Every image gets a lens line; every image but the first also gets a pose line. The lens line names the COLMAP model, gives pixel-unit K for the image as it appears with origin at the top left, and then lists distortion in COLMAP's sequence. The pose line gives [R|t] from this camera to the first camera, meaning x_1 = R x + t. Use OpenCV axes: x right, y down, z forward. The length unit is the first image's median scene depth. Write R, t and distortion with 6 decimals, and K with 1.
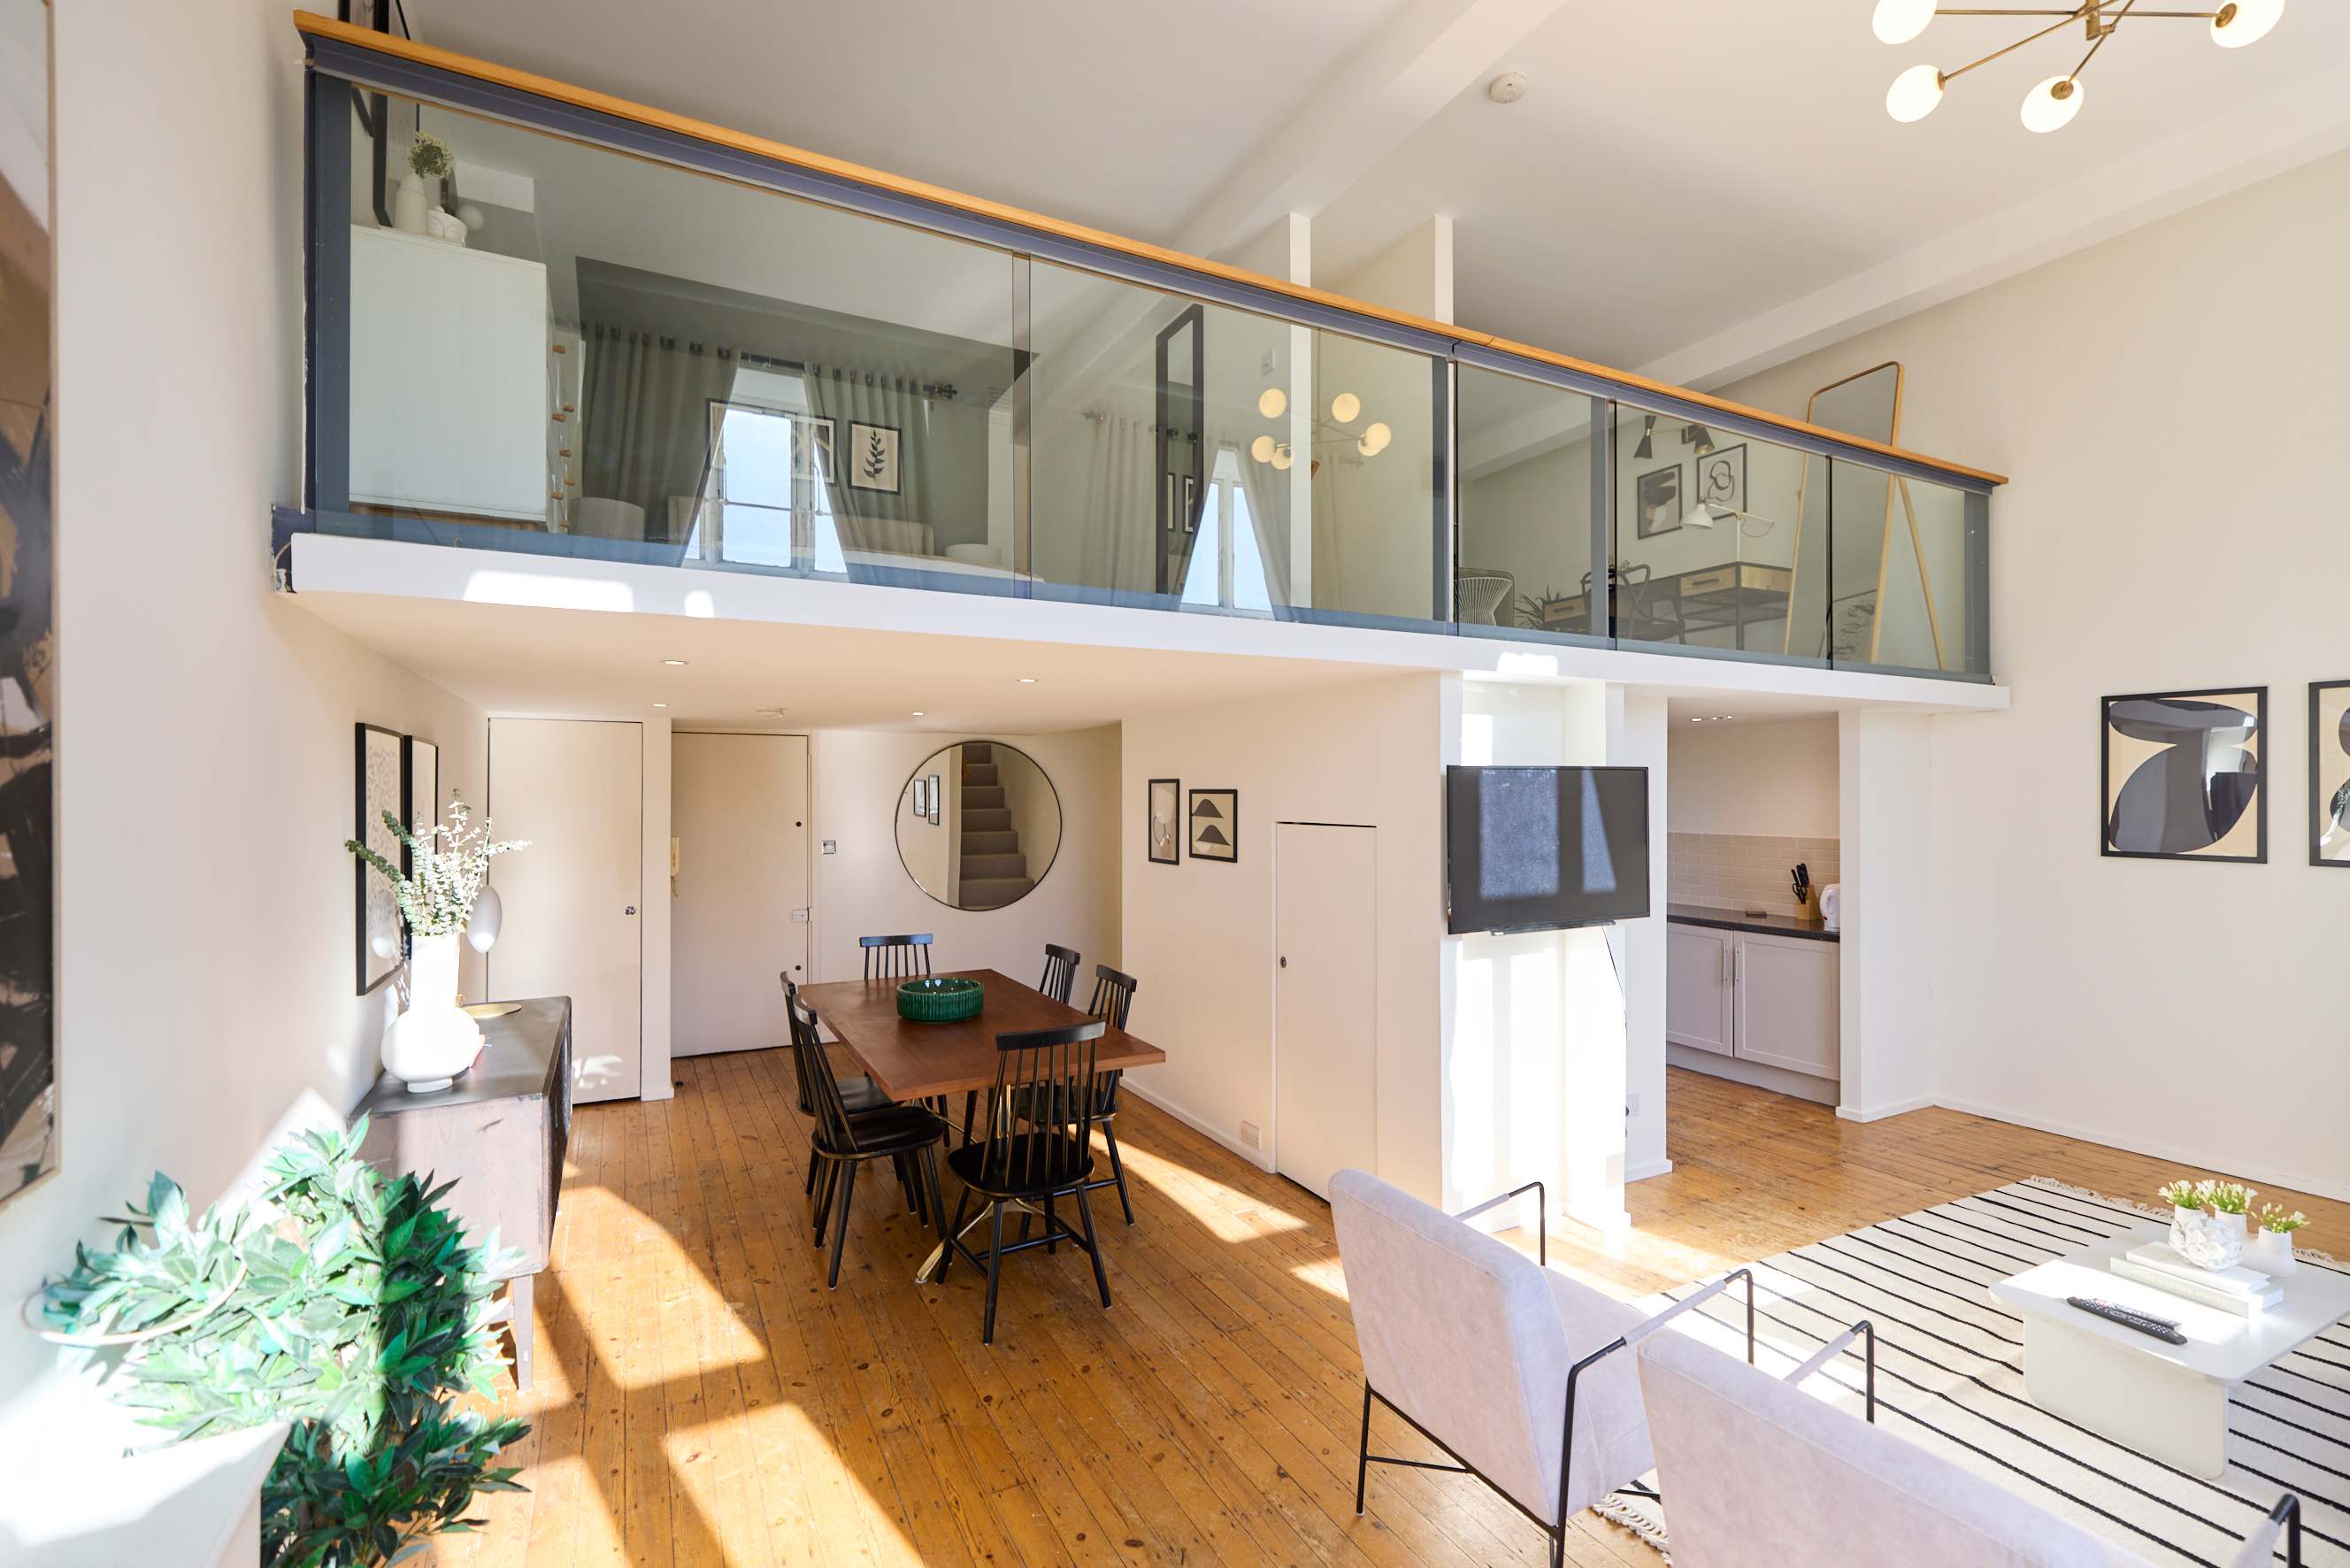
lens RADIAL K [[1025.9, 0, 1175.0], [0, 1025.9, 784.0], [0, 0, 1]] dist [0.000487, 0.000049]
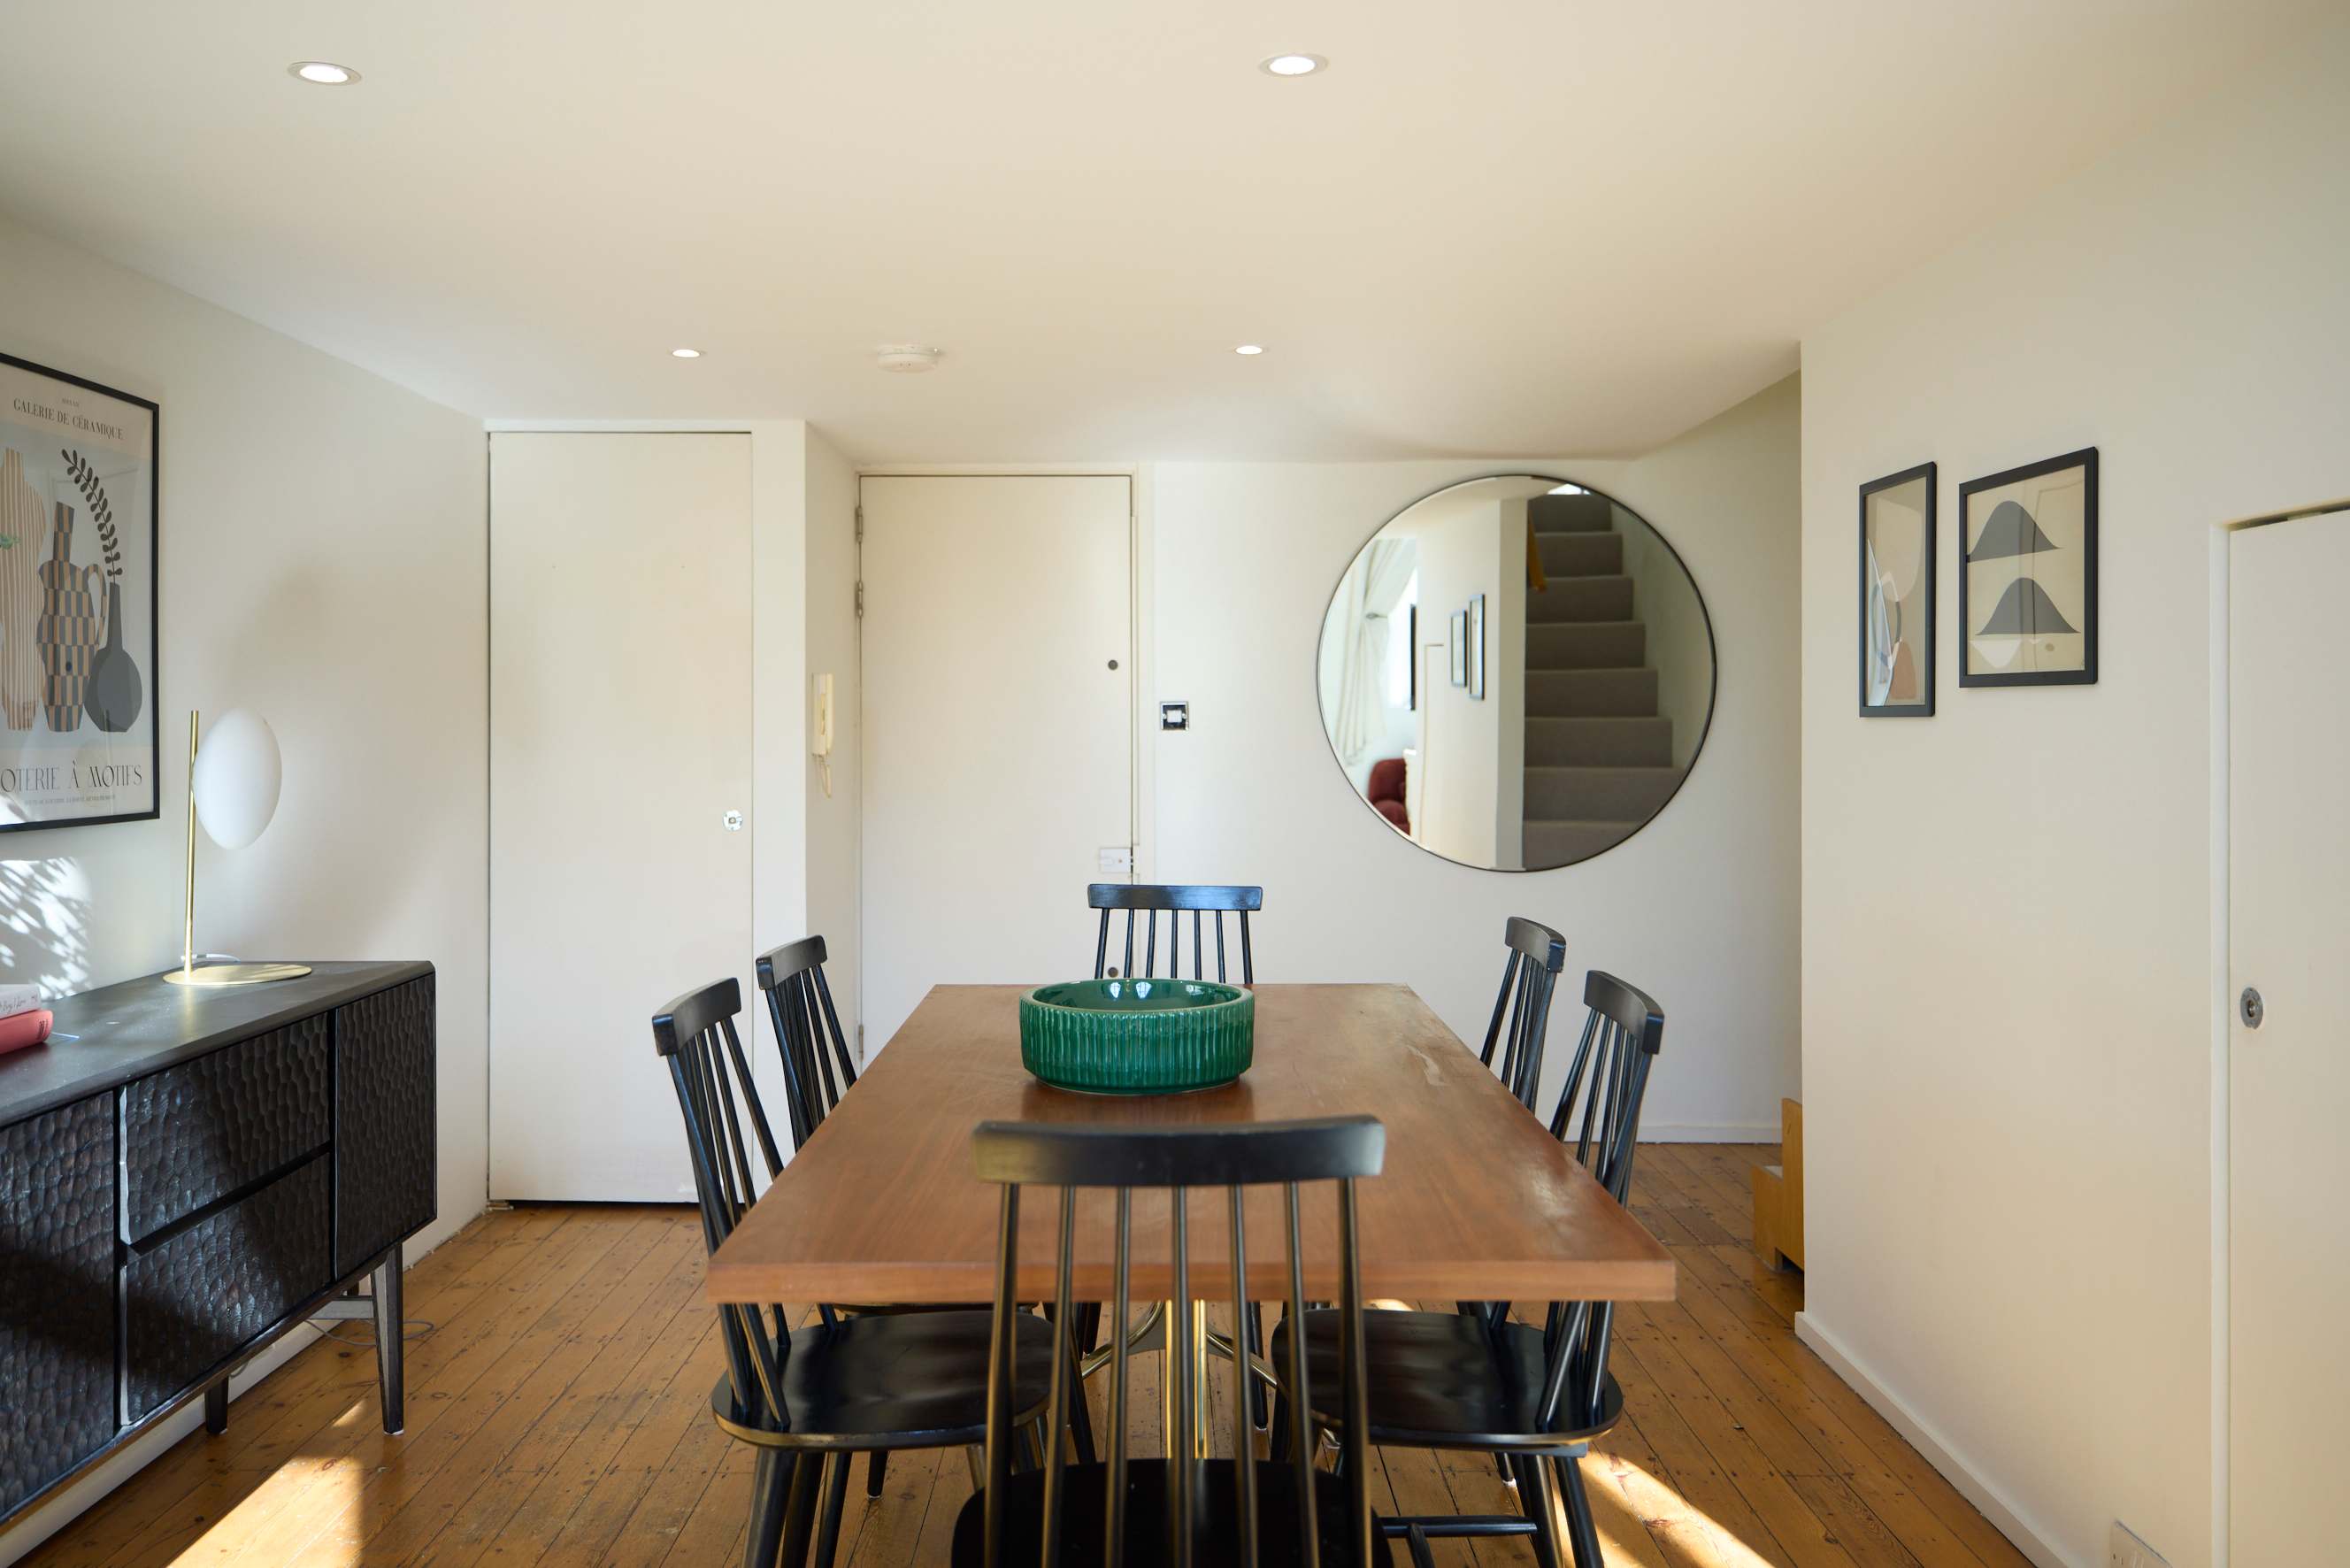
lens RADIAL K [[1876.0, 0, 1171.2], [0, 1876.0, 717.0], [0, 0, 1]] dist [-0.002187, -0.000060]
pose [[0.880167, -0.002092, -0.474659, 0.078609], [0.004111, 0.999986, 0.003216, 0.079141], [0.474646, -0.004782, 0.880164, 0.349256]]
